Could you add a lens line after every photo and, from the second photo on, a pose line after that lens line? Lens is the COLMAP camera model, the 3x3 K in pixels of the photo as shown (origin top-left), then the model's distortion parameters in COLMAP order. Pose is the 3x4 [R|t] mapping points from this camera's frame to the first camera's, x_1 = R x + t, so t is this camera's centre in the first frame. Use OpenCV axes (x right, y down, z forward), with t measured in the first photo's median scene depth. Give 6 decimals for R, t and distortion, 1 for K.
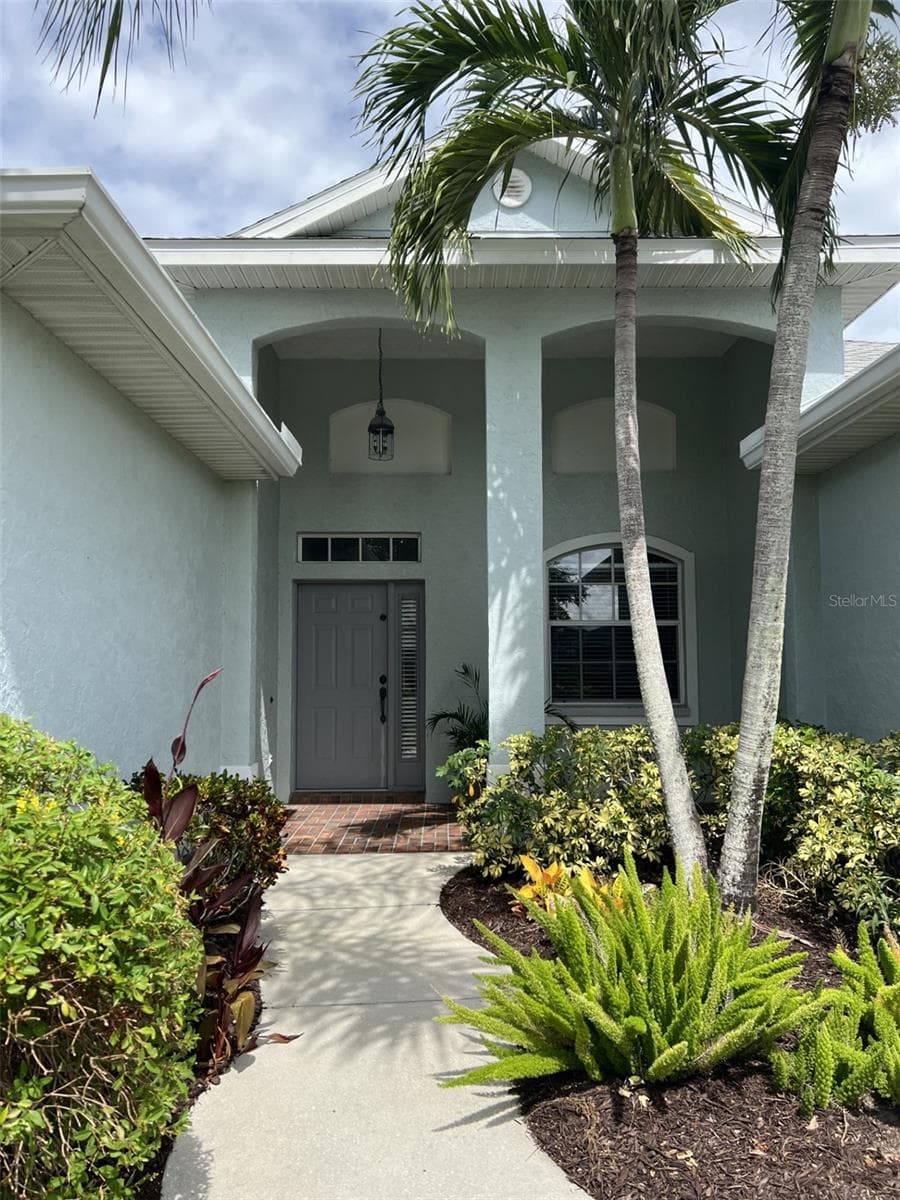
lens RADIAL K [[948.4, 0, 450.0], [0, 948.4, 600.0], [0, 0, 1]] dist [-0.000732, -0.226586]
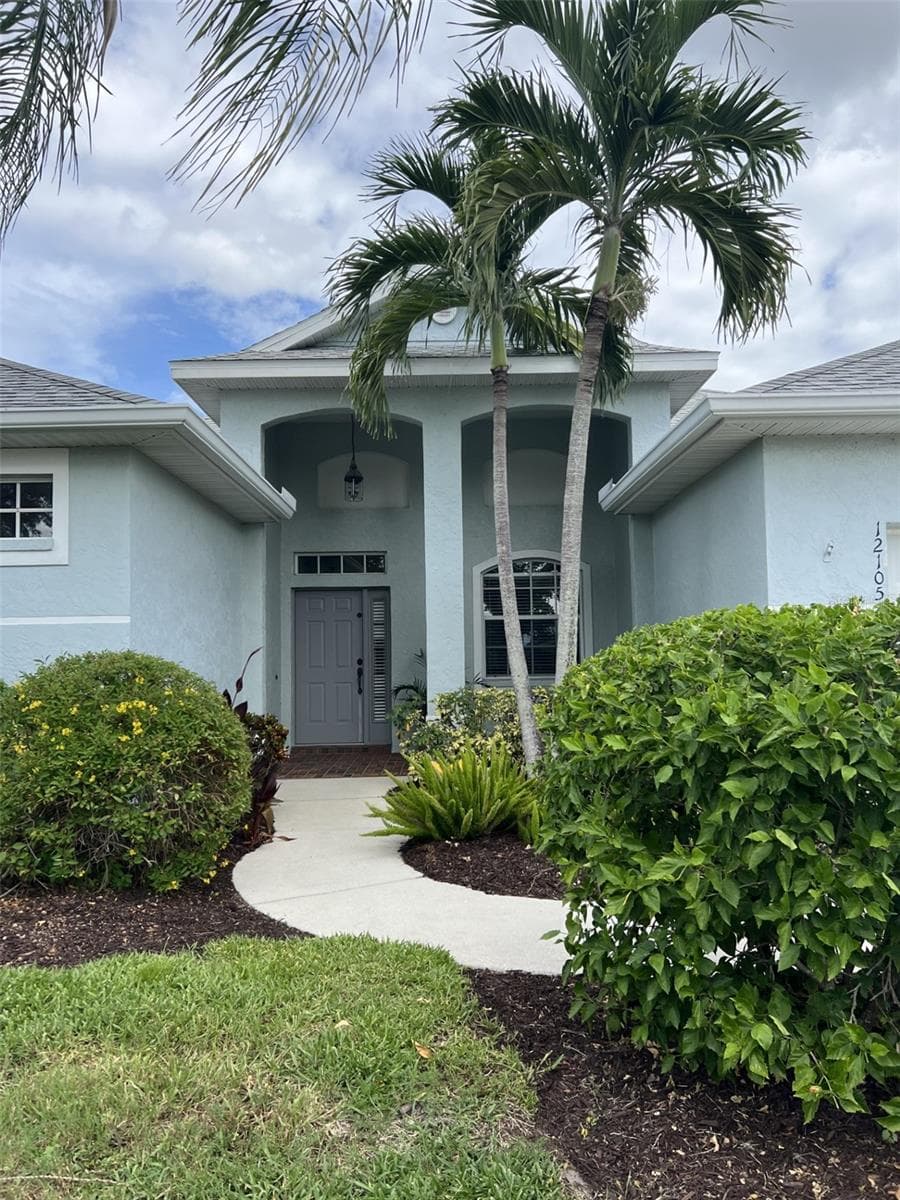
lens RADIAL K [[948.4, 0, 450.0], [0, 948.4, 600.0], [0, 0, 1]] dist [-0.000732, -0.226586]
pose [[0.999945, -0.010477, 0.000001, 0.077523], [0.010477, 0.999930, 0.005412, -0.011806], [-0.000057, -0.005412, 0.999985, -0.450496]]
